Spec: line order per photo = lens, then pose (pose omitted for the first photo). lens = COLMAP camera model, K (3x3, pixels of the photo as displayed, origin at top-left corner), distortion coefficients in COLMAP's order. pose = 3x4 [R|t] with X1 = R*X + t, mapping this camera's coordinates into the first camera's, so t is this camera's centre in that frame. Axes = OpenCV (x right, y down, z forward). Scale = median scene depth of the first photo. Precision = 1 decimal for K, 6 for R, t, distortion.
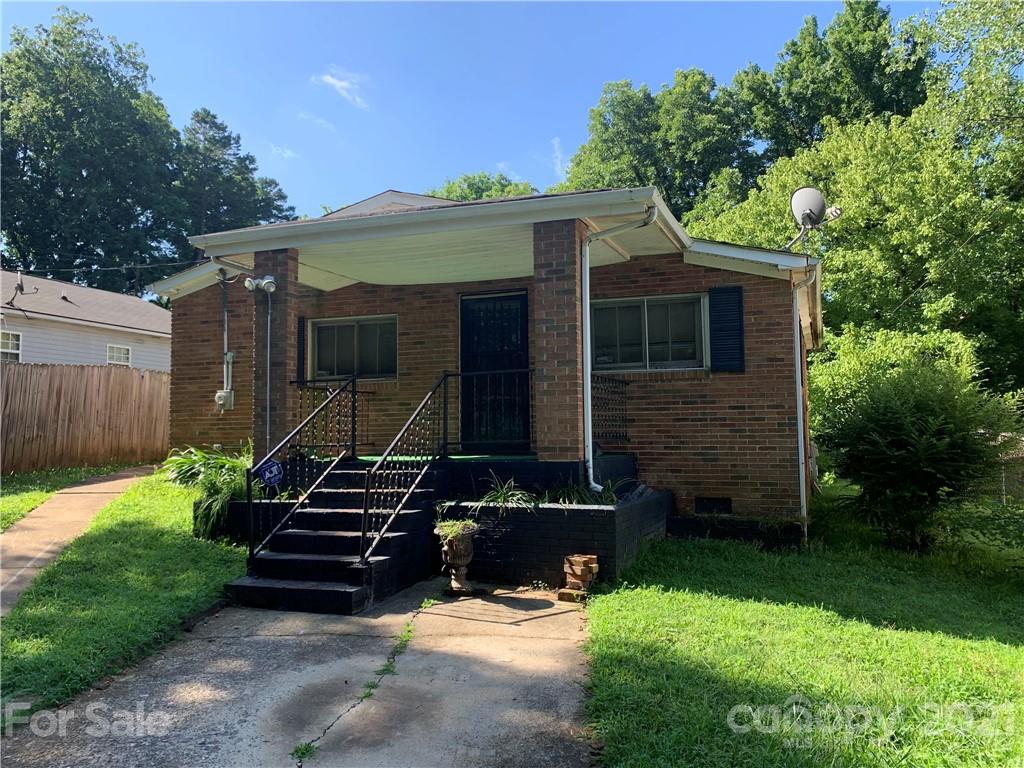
lens RADIAL K [[838.7, 0, 512.2], [0, 838.7, 373.9], [0, 0, 1]] dist [0.026493, -0.037079]
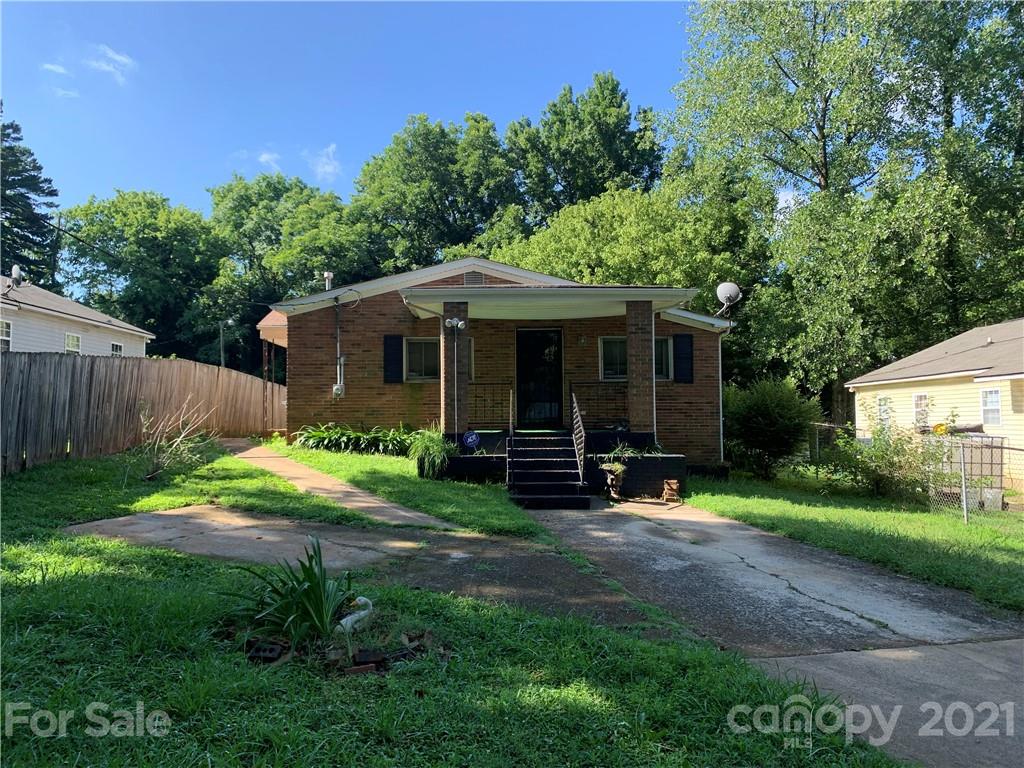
lens RADIAL K [[781.8, 0, 518.6], [0, 781.8, 382.0], [0, 0, 1]] dist [0.029500, -0.031626]
pose [[0.931498, 0.022834, 0.363029, -0.547299], [-0.033296, 0.999190, 0.022588, -0.024247], [-0.362219, -0.033128, 0.931504, -0.334645]]
